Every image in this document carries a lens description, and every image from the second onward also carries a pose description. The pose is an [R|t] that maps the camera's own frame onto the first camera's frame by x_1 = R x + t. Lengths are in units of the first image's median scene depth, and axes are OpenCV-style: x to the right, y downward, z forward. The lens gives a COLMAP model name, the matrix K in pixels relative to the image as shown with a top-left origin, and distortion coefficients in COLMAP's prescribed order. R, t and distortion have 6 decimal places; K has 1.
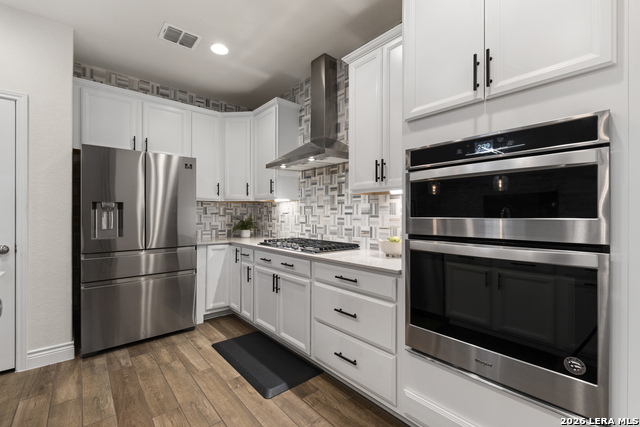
lens RADIAL K [[281.1, 0, 319.8], [0, 281.1, 212.7], [0, 0, 1]] dist [-0.004365, 0.000072]
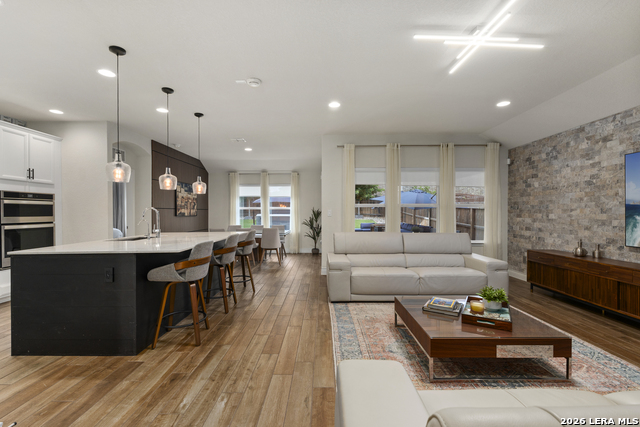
lens RADIAL K [[281.1, 0, 320.1], [0, 281.1, 213.2], [0, 0, 1]] dist [-0.004365, 0.000072]
pose [[-0.755289, -0.001537, 0.655390, -1.824764], [-0.002564, 0.999997, -0.000610, -0.013356], [-0.655387, -0.002141, -0.755290, 0.533432]]
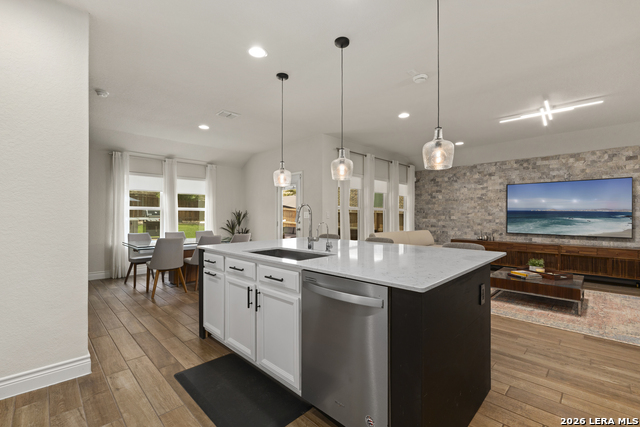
lens RADIAL K [[281.1, 0, 320.2], [0, 281.1, 213.7], [0, 0, 1]] dist [-0.004365, 0.000072]
pose [[-0.996911, -0.003871, -0.078441, -0.391684], [-0.002784, 0.999899, -0.013964, 0.002940], [0.078488, -0.013703, -0.996821, 0.908178]]
